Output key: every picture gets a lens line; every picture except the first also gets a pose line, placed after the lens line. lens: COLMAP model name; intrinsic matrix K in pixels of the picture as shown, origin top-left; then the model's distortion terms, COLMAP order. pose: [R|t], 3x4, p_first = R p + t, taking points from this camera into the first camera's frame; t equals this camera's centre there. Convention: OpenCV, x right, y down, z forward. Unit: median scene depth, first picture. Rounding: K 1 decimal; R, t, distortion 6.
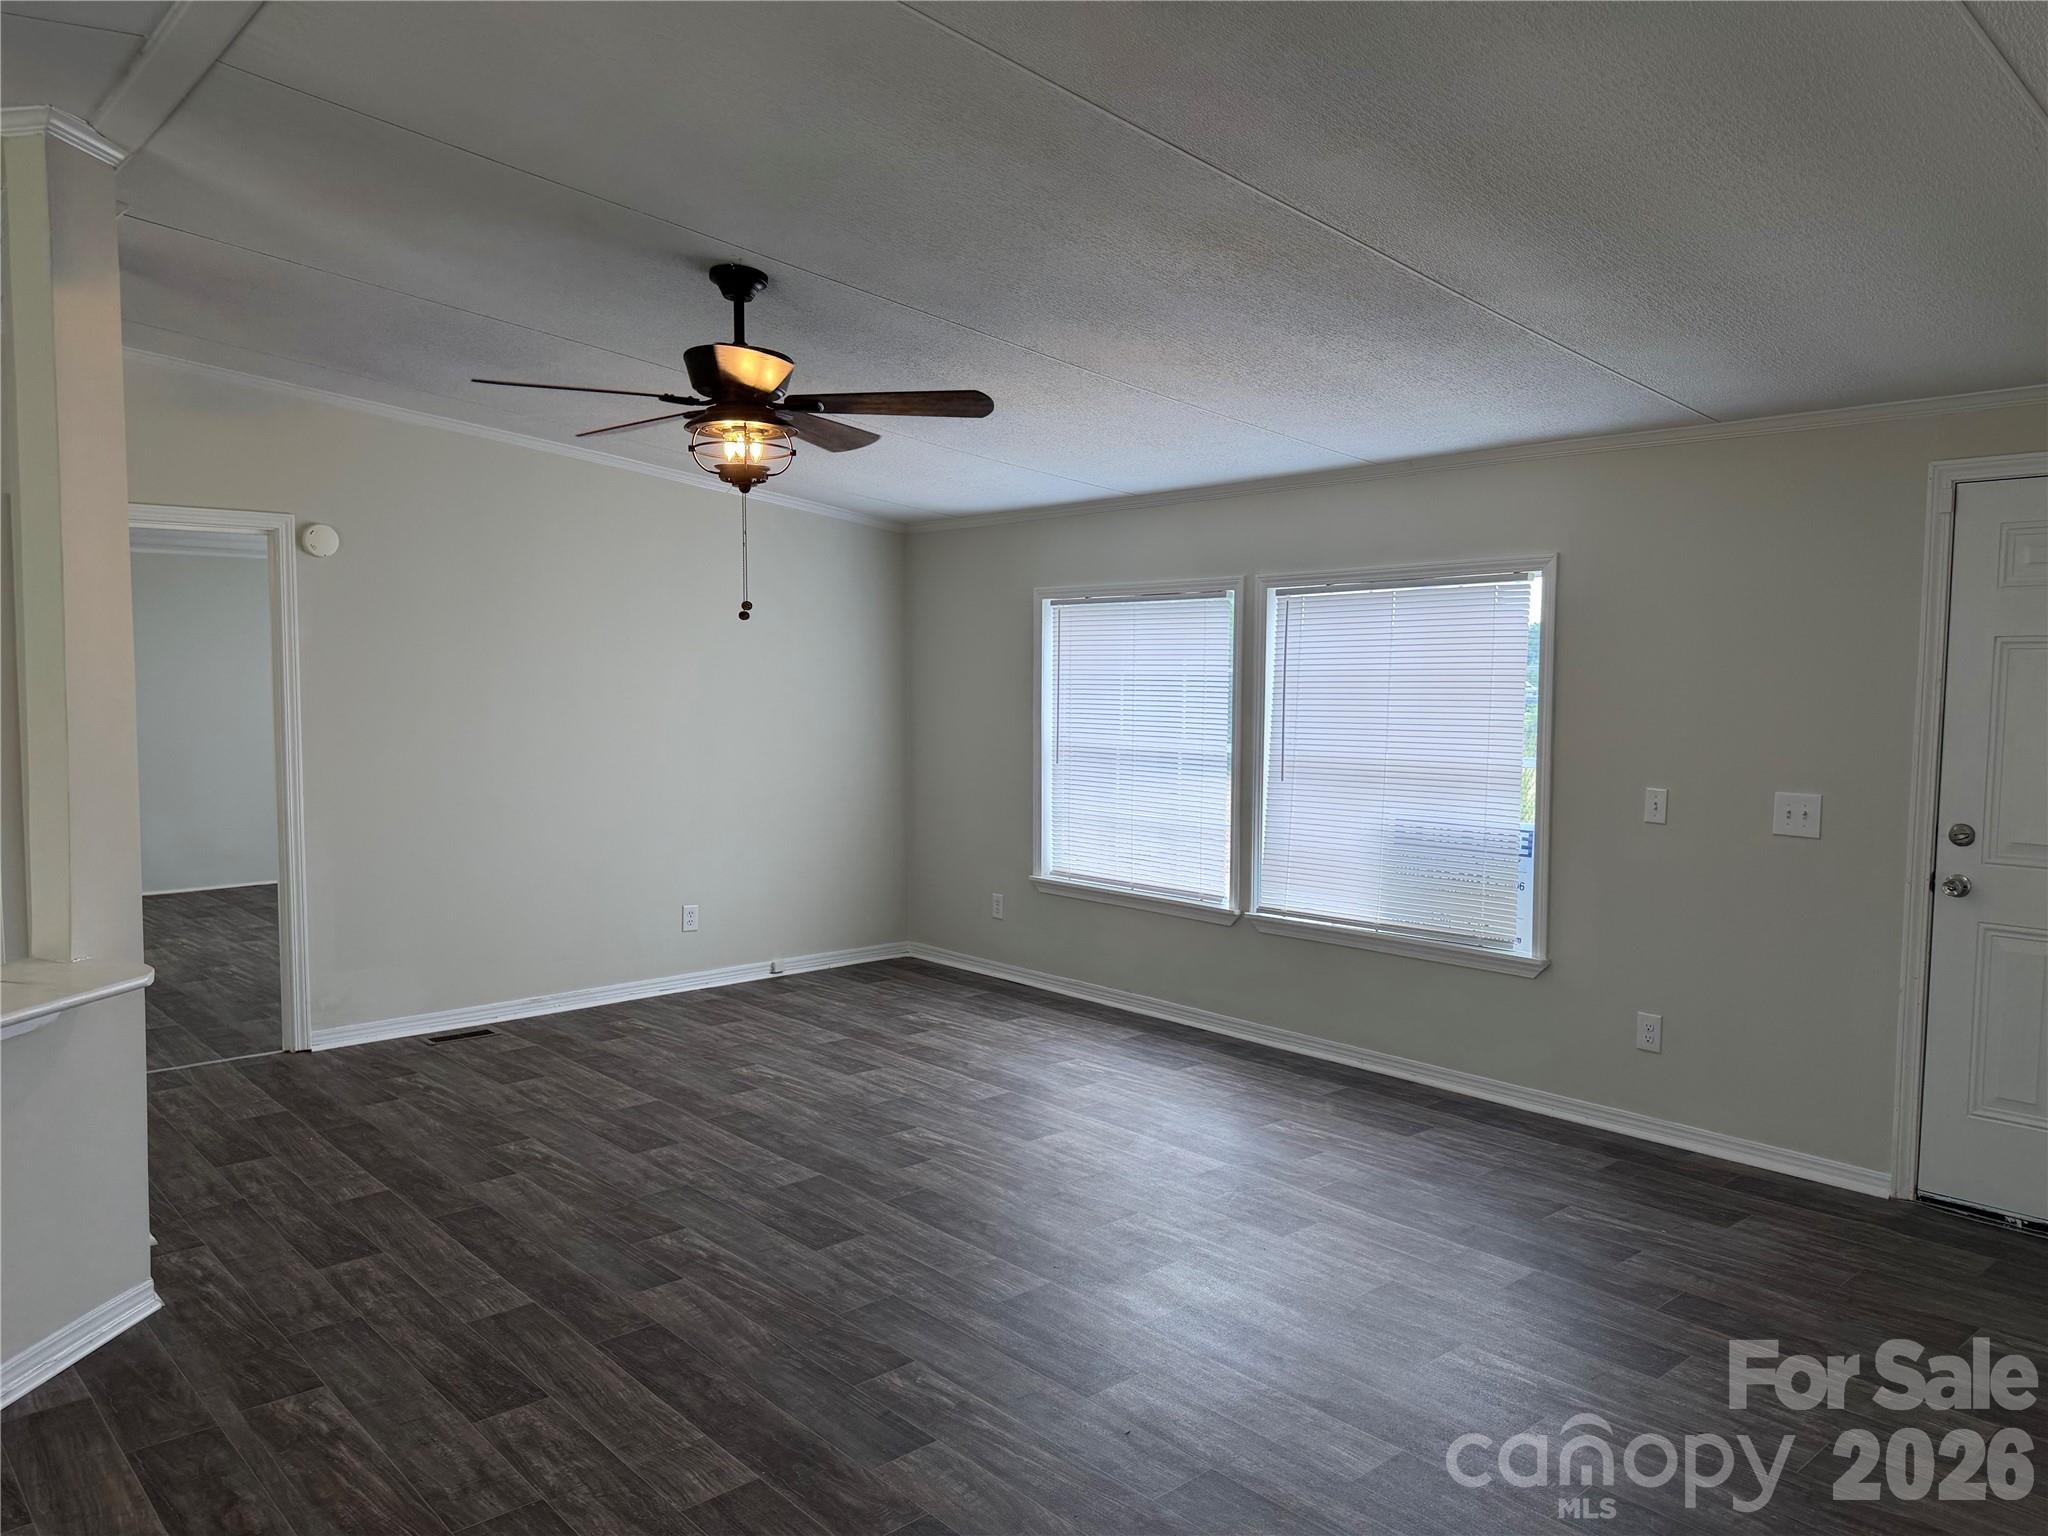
lens RADIAL K [[1435.3, 0, 1044.5], [0, 1435.3, 816.2], [0, 0, 1]] dist [0.055298, -0.048384]
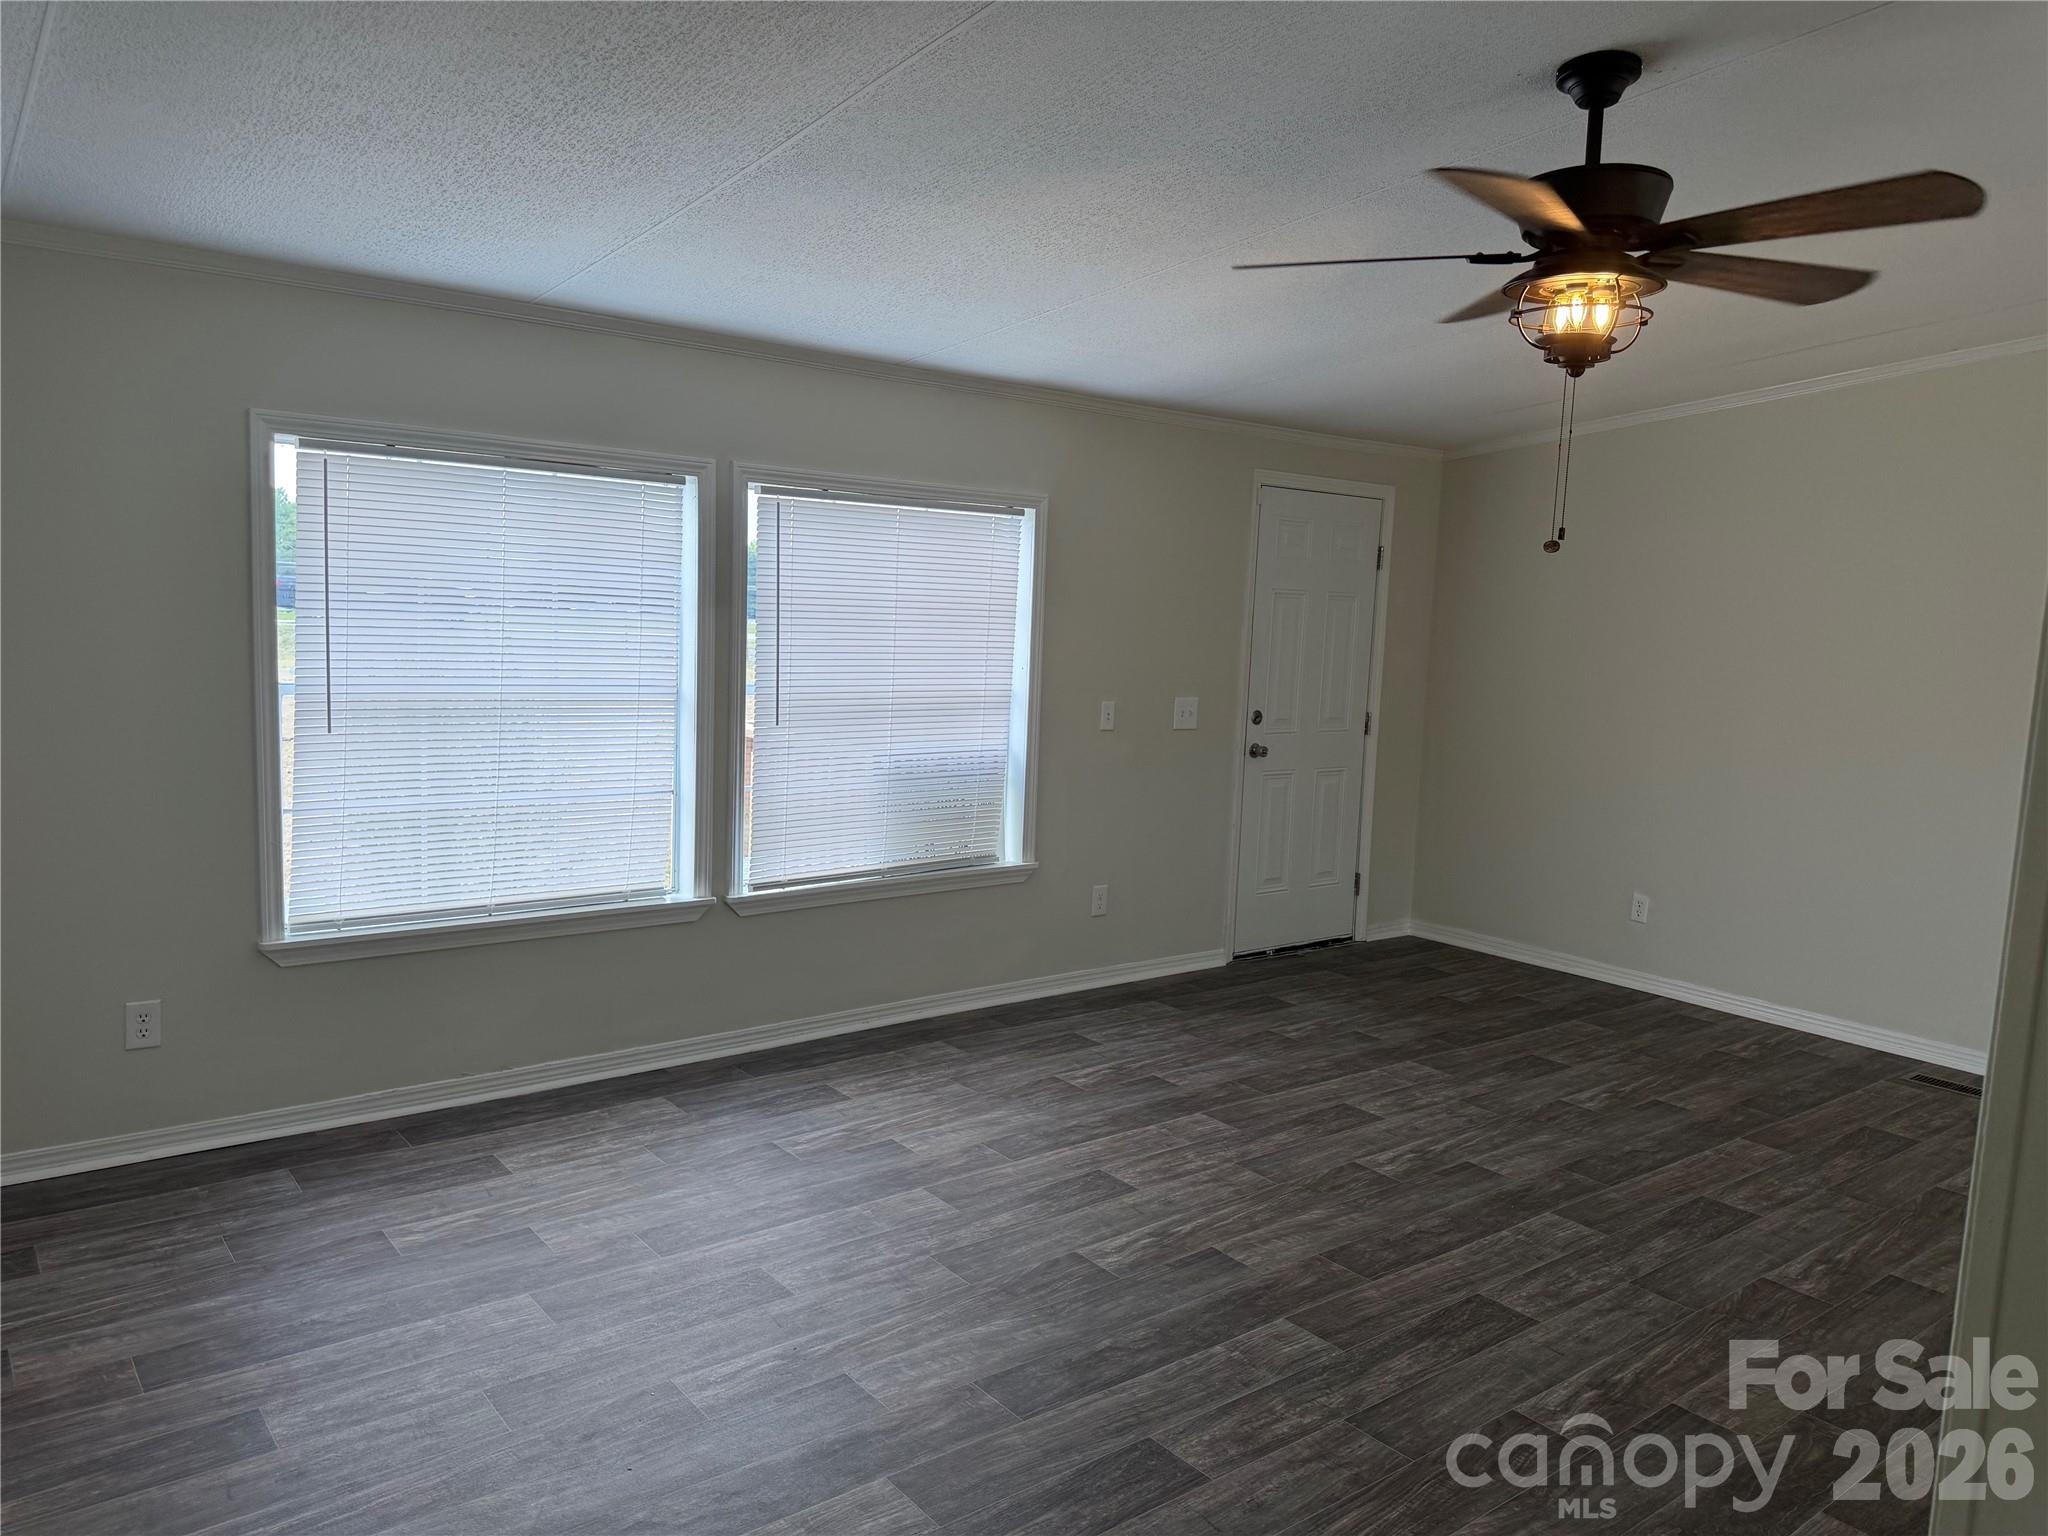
lens RADIAL K [[1435.3, 0, 1021.6], [0, 1435.3, 770.1], [0, 0, 1]] dist [0.055298, -0.048384]
pose [[0.053513, -0.099626, 0.993585, -0.668999], [0.068259, 0.993048, 0.095895, -0.070264], [-0.996231, 0.062689, 0.059942, 0.852256]]
